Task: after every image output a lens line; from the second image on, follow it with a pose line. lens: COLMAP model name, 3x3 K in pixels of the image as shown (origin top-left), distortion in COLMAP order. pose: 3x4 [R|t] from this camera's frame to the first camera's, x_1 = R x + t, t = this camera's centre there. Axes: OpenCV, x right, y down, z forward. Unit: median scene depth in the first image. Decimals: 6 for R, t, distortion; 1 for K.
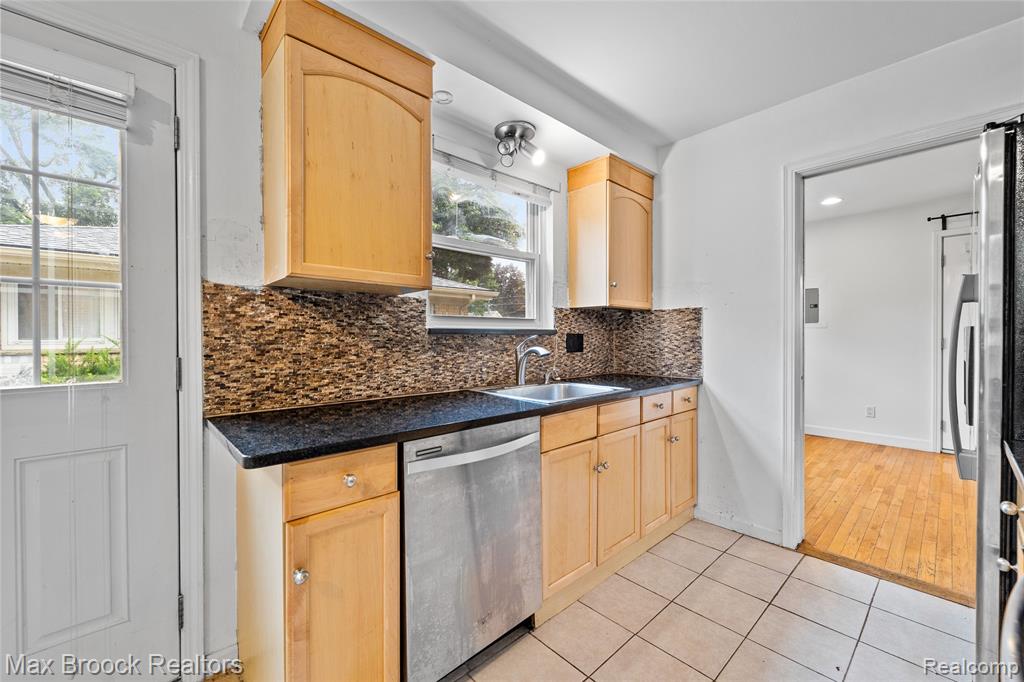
lens RADIAL K [[405.9, 0, 512.0], [0, 405.9, 341.0], [0, 0, 1]] dist [0.000249, 0.000086]
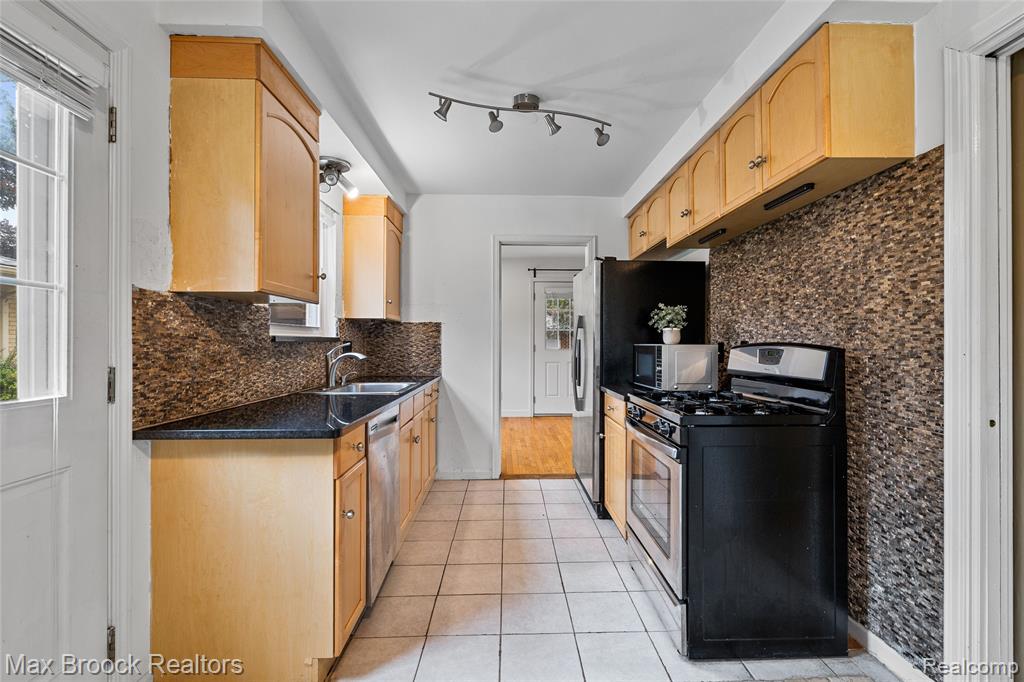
lens RADIAL K [[457.3, 0, 512.0], [0, 457.3, 341.0], [0, 0, 1]] dist [0.000583, 0.000153]
pose [[0.661416, 0.006011, 0.749995, -0.718095], [0.004203, 0.999922, -0.011720, -0.001671], [-0.750008, 0.010903, 0.661339, -0.261904]]
